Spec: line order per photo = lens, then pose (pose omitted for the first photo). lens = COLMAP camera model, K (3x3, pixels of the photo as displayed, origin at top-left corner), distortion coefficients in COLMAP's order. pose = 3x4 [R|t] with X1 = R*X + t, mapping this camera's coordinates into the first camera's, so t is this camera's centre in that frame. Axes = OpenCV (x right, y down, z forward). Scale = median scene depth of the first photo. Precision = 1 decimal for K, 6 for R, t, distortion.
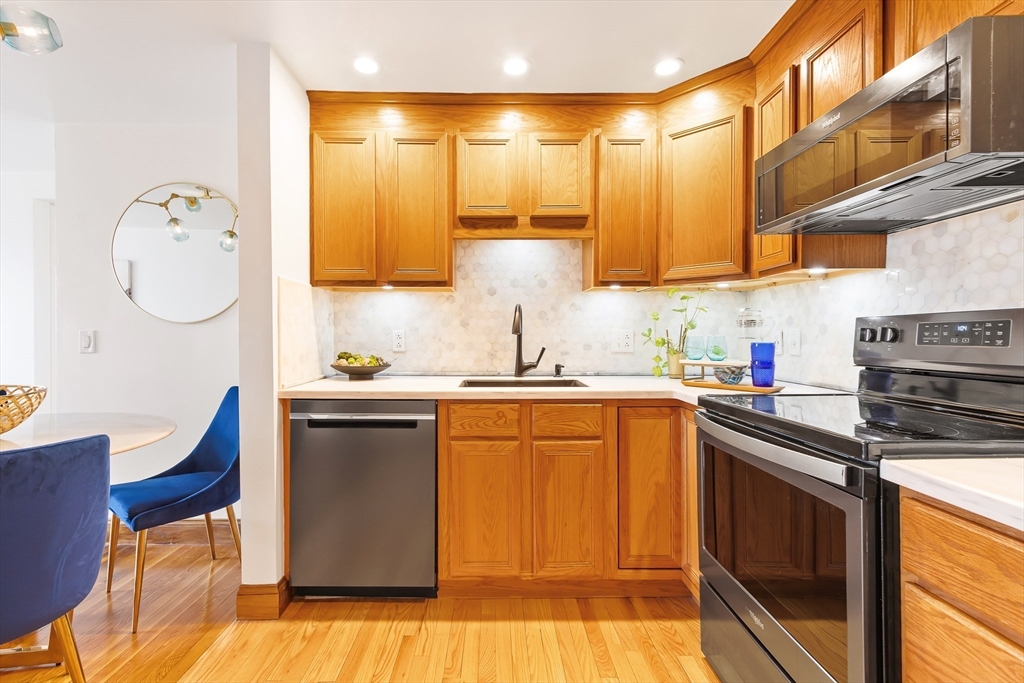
lens RADIAL K [[468.9, 0, 498.7], [0, 468.9, 335.7], [0, 0, 1]] dist [0.005469, -0.001763]
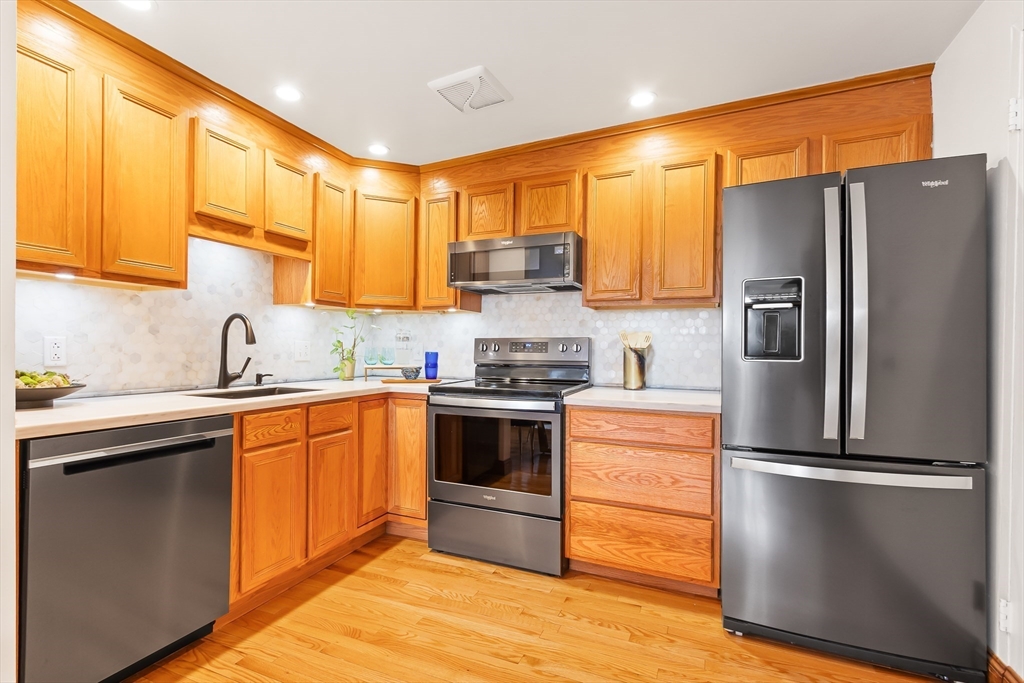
lens RADIAL K [[468.9, 0, 494.1], [0, 468.9, 350.3], [0, 0, 1]] dist [0.005469, -0.001763]
pose [[0.420166, 0.000570, 0.907447, -0.736244], [-0.008312, 0.999960, 0.003220, 0.002636], [-0.907409, -0.008896, 0.420154, 0.122171]]
